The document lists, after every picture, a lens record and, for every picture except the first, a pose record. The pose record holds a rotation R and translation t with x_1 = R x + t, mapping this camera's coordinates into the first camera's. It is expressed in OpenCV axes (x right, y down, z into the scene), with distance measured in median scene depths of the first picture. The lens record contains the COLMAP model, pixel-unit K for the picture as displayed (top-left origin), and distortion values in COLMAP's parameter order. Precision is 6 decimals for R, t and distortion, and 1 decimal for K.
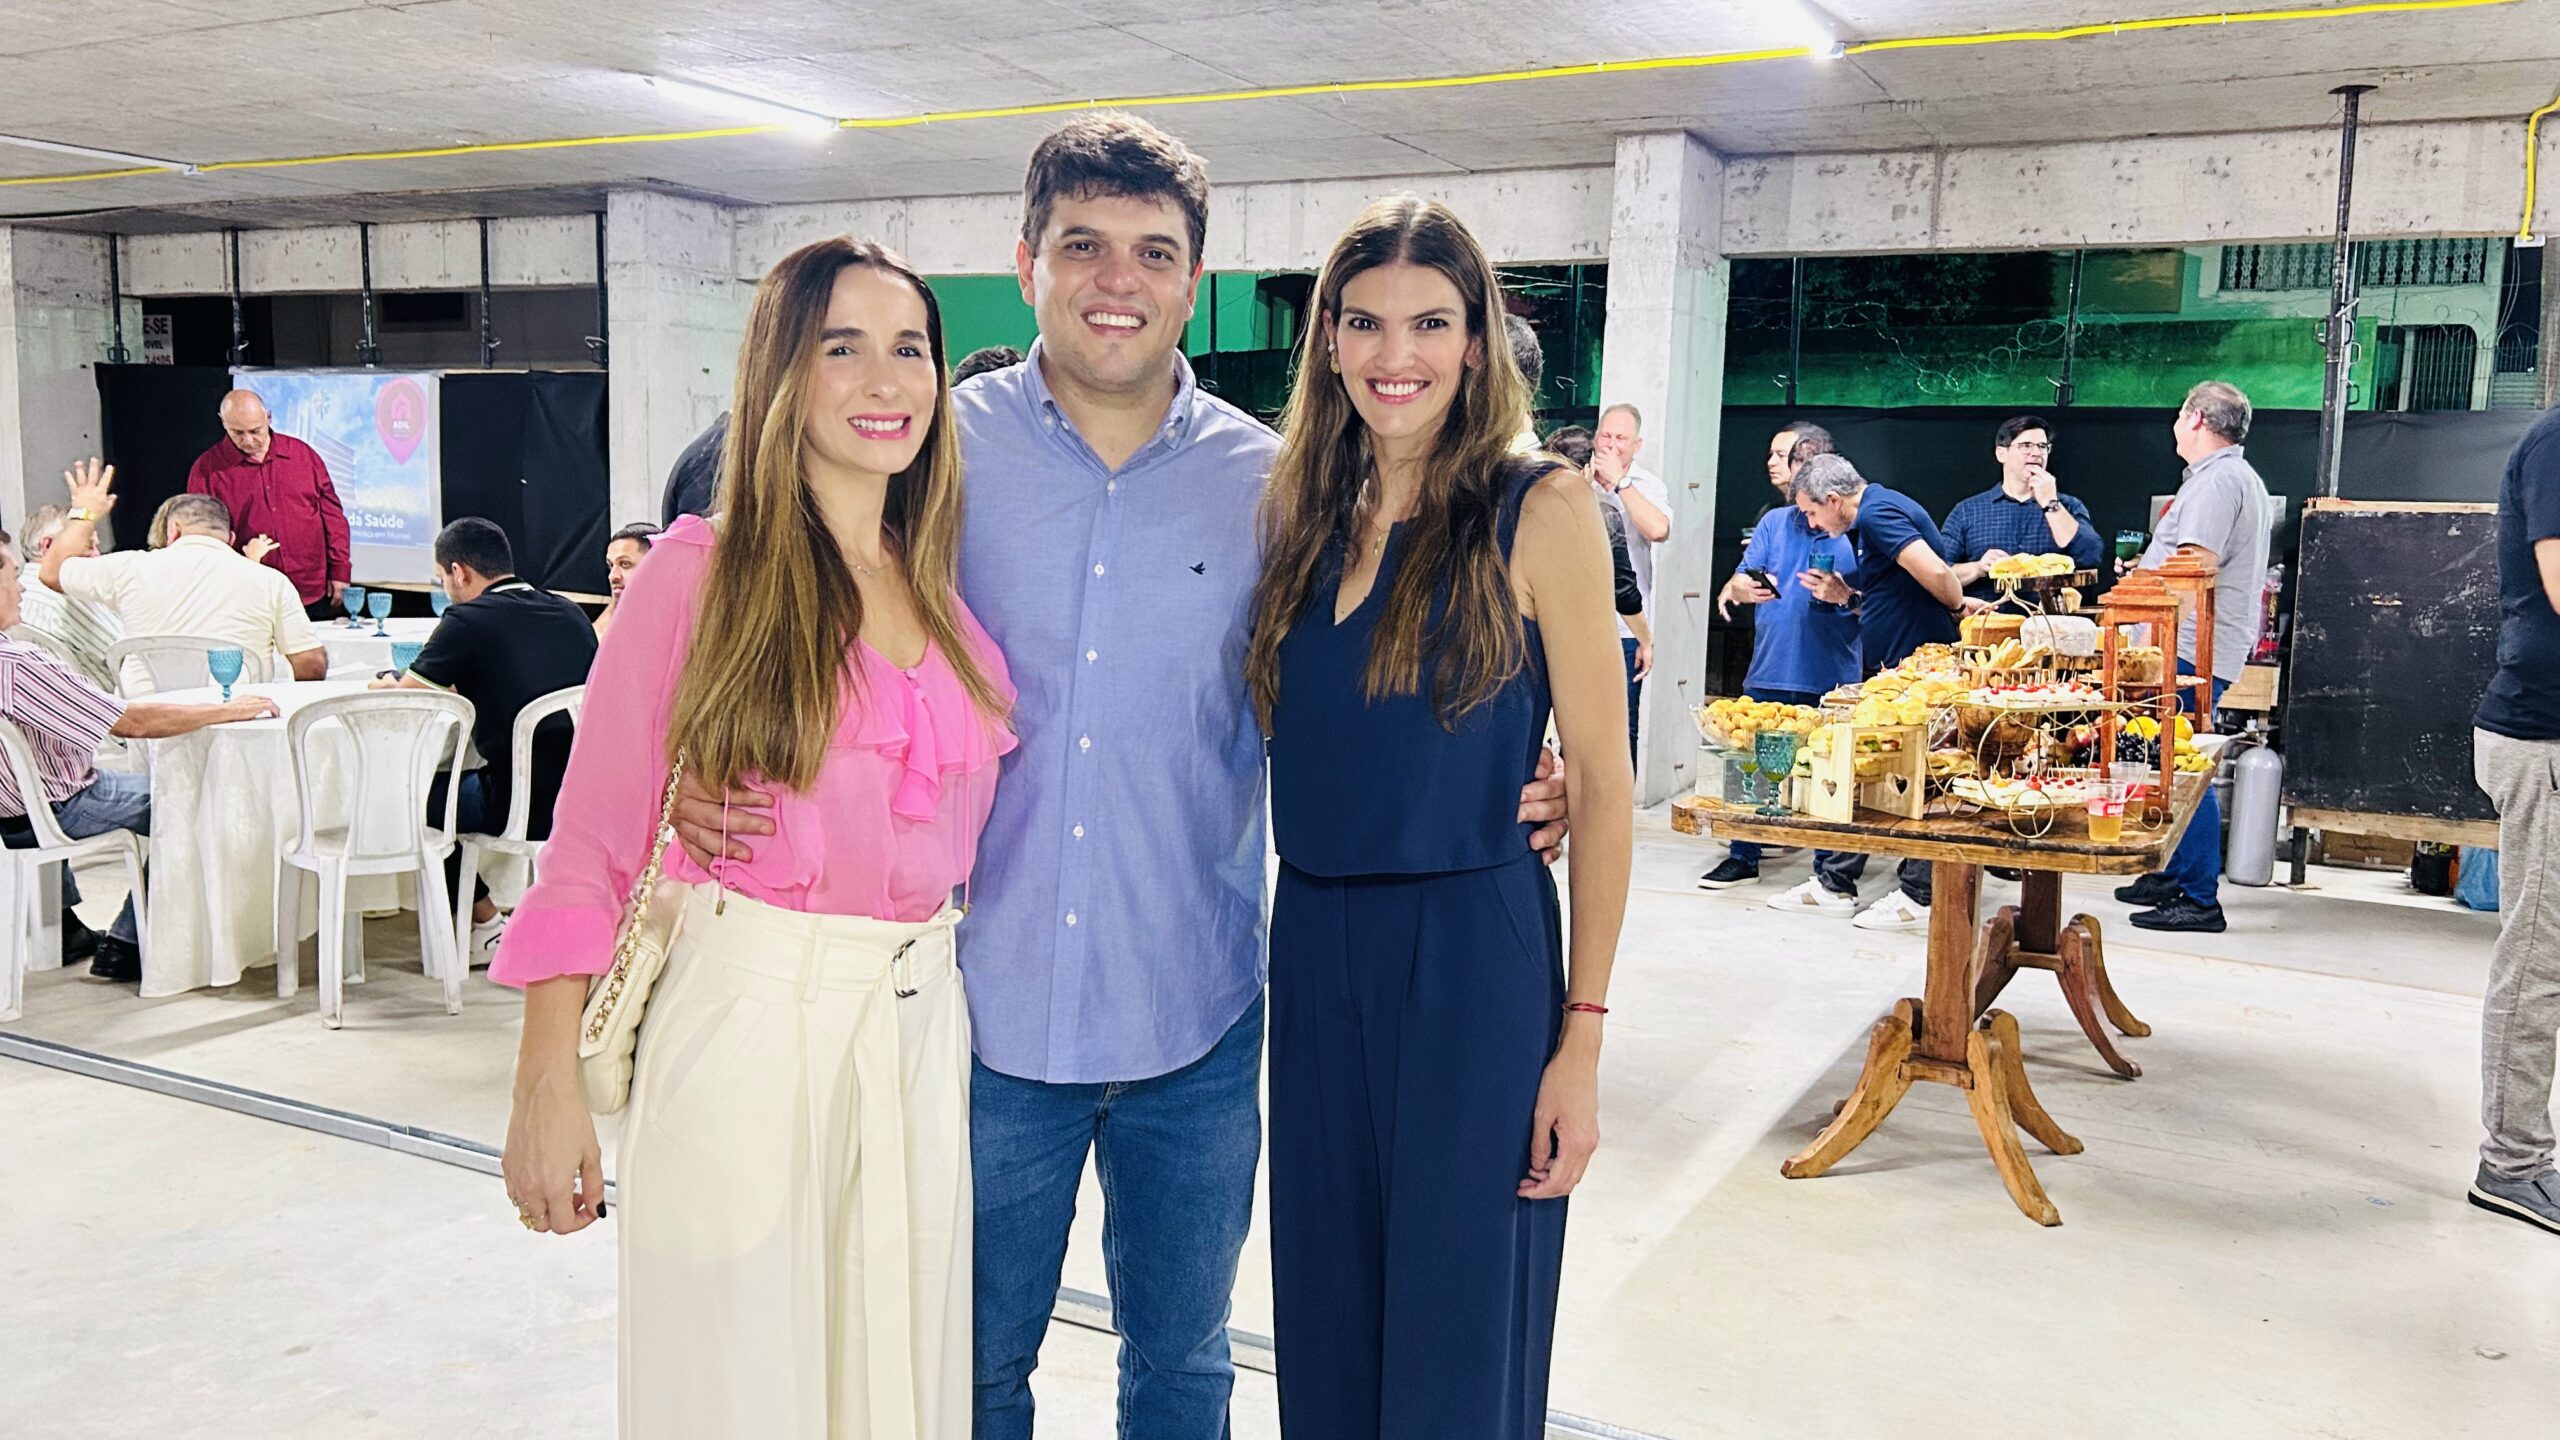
lens RADIAL K [[1937.9, 0, 1263.0], [0, 1937.9, 748.2], [0, 0, 1]] dist [0.062641, -0.063777]
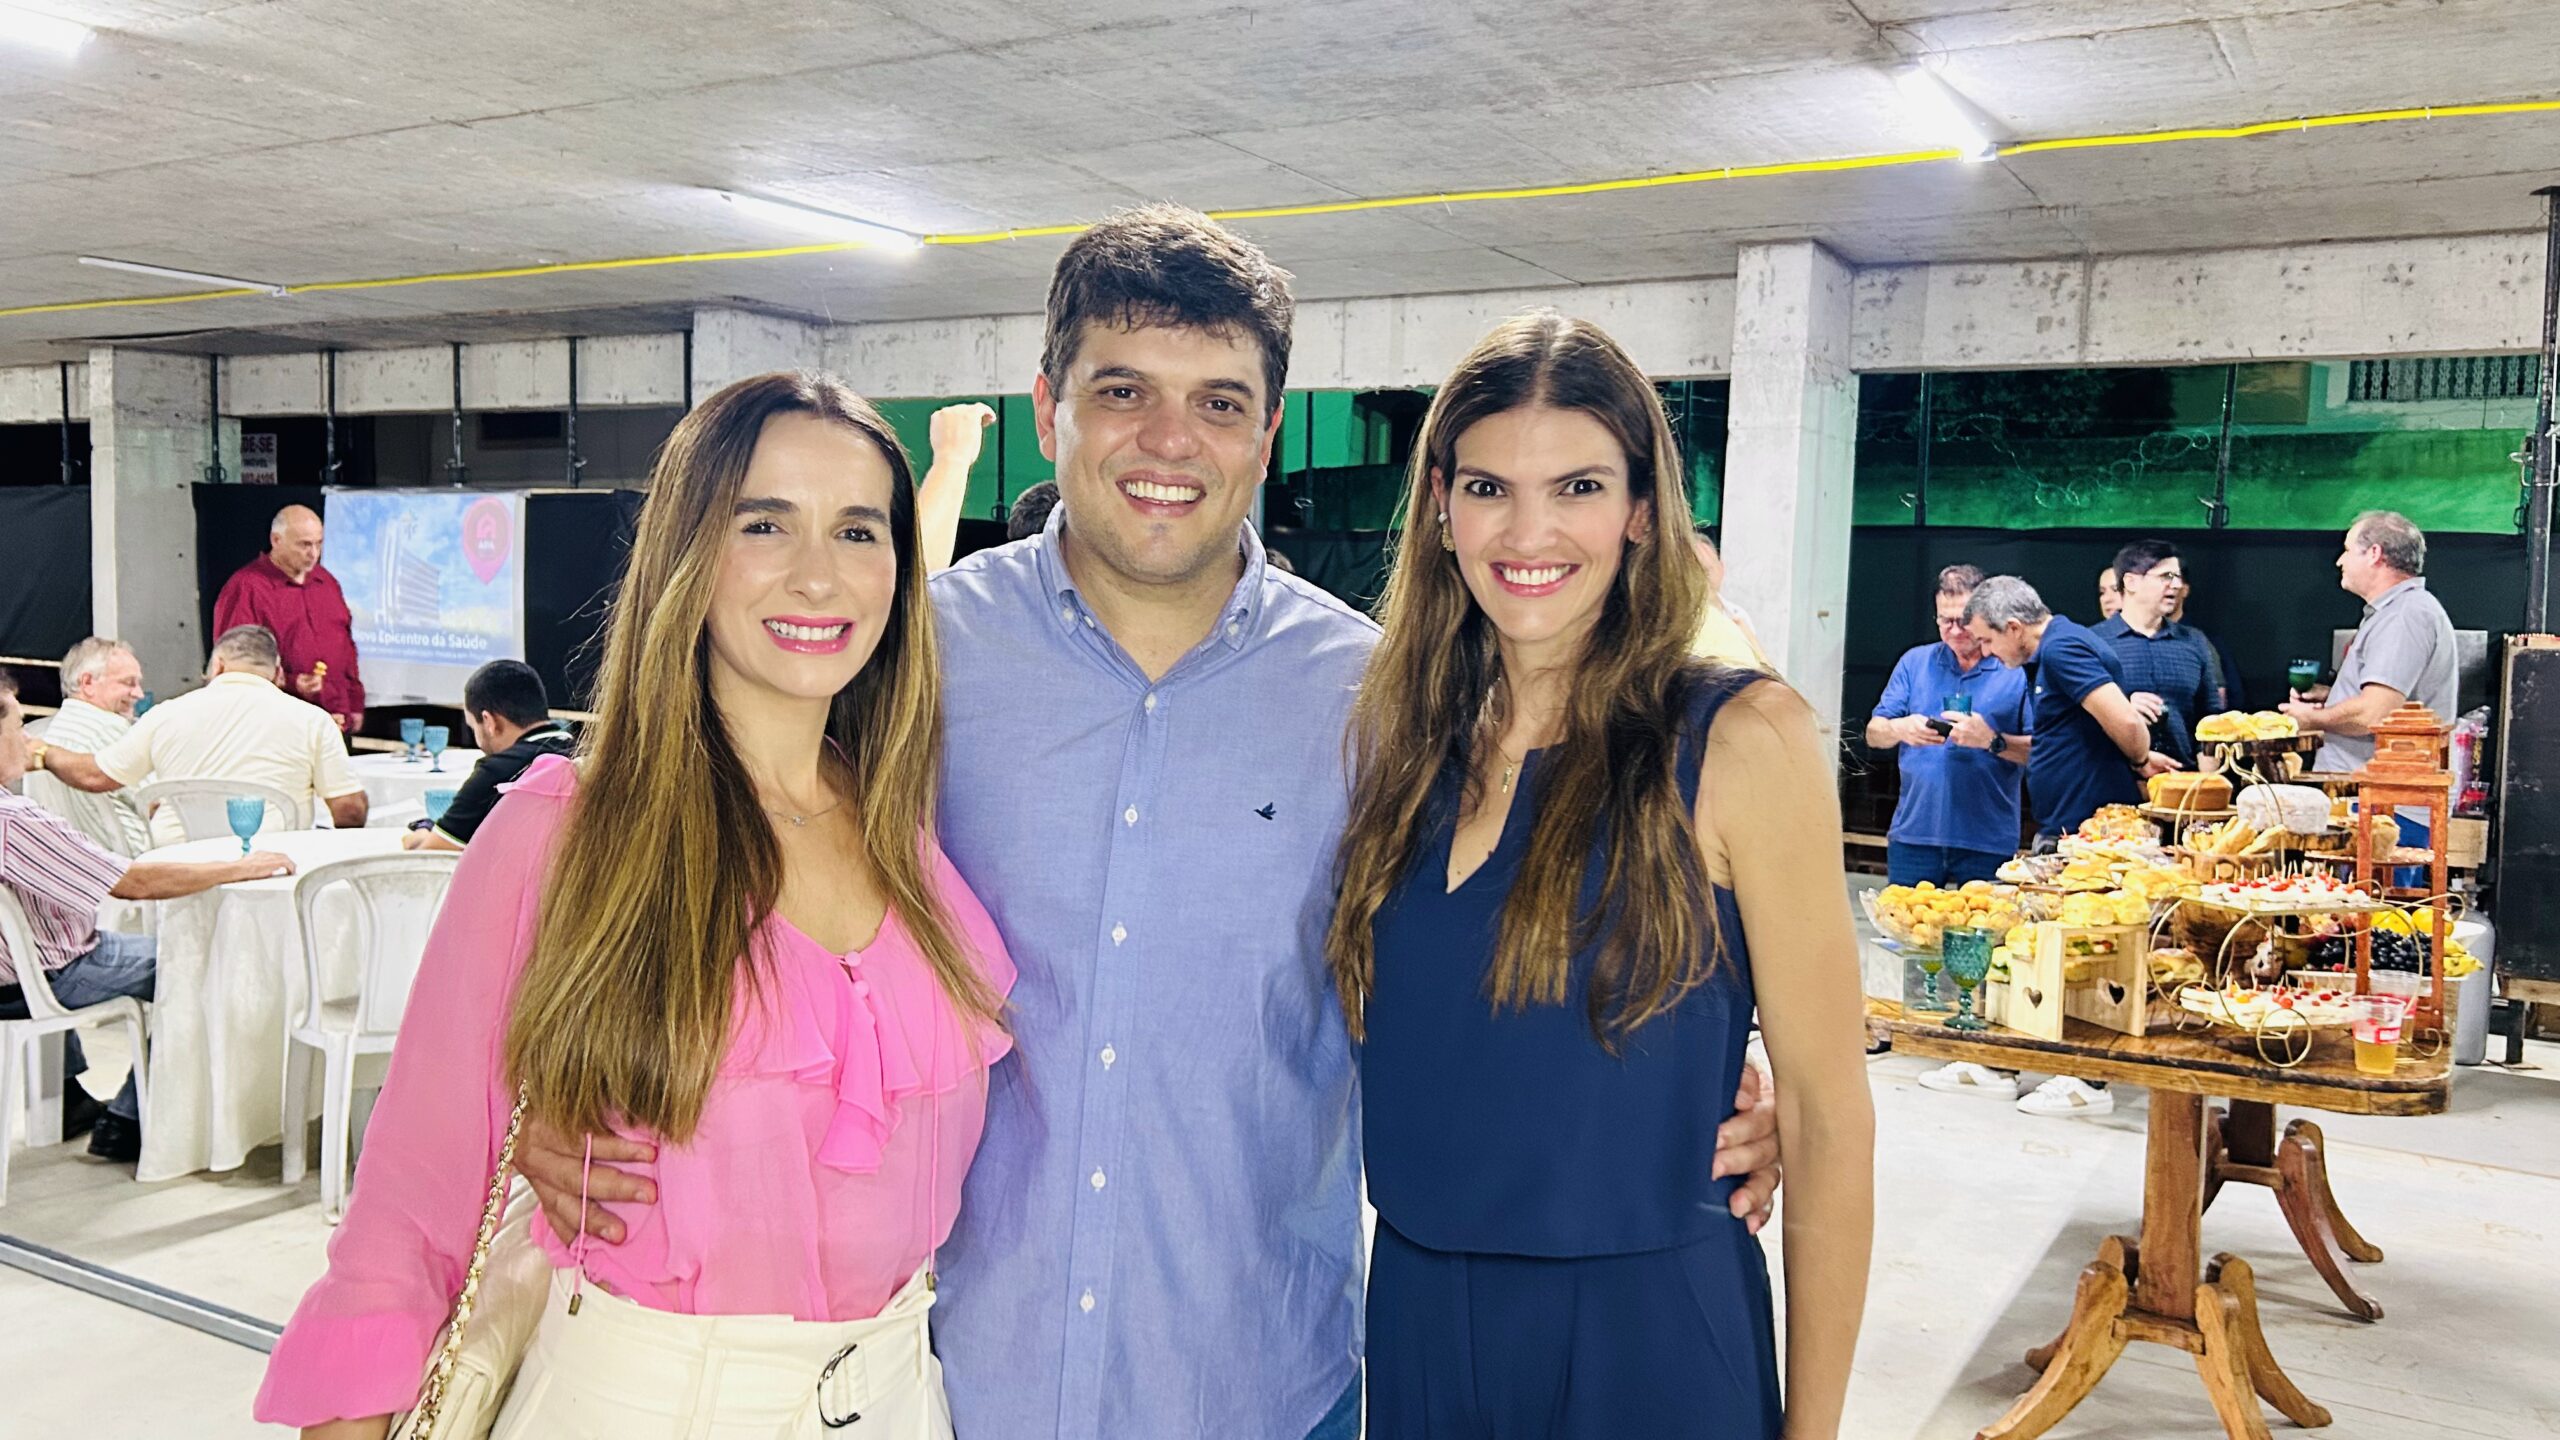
lens RADIAL K [[1886.4, 0, 1309.3], [0, 1886.4, 753.4], [0, 0, 1]] dist [0.069033, -0.072535]
pose [[0.999556, 0.001603, -0.029749, 0.001717], [-0.002975, 0.998931, -0.046125, -0.032417], [0.029643, 0.046193, 0.998493, 0.110476]]
